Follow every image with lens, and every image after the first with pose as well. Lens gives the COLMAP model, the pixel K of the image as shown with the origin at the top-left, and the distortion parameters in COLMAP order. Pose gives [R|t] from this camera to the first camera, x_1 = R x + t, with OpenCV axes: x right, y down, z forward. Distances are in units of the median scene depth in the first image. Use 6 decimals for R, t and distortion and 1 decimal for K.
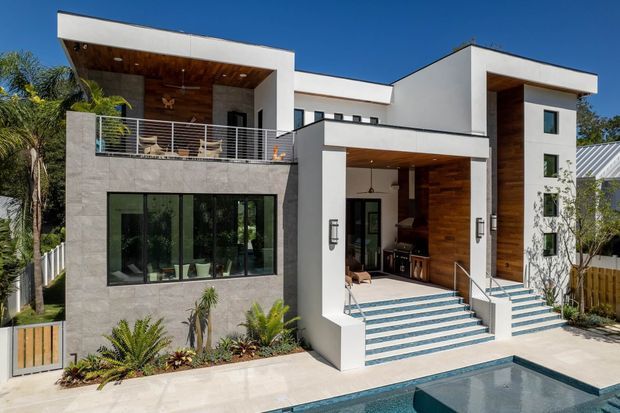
lens RADIAL K [[384.1, 0, 310.0], [0, 384.1, 206.5], [0, 0, 1]] dist [-0.054463, 0.000328]
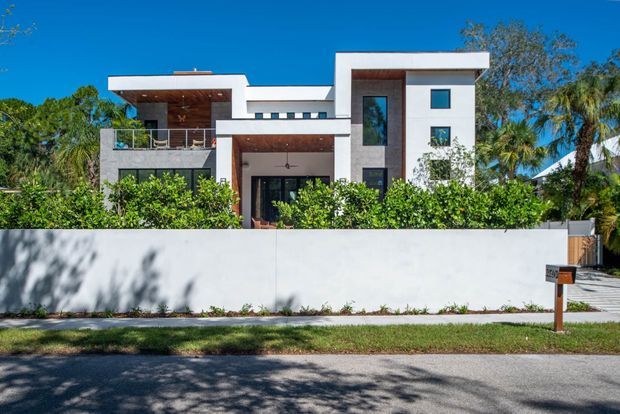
lens RADIAL K [[384.1, 0, 310.0], [0, 384.1, 207.0], [0, 0, 1]] dist [-0.054463, 0.000328]
pose [[0.910992, -0.007969, -0.412347, 0.866647], [0.003423, 0.999925, -0.011762, 0.138488], [0.412410, 0.009303, 0.910951, -0.265254]]
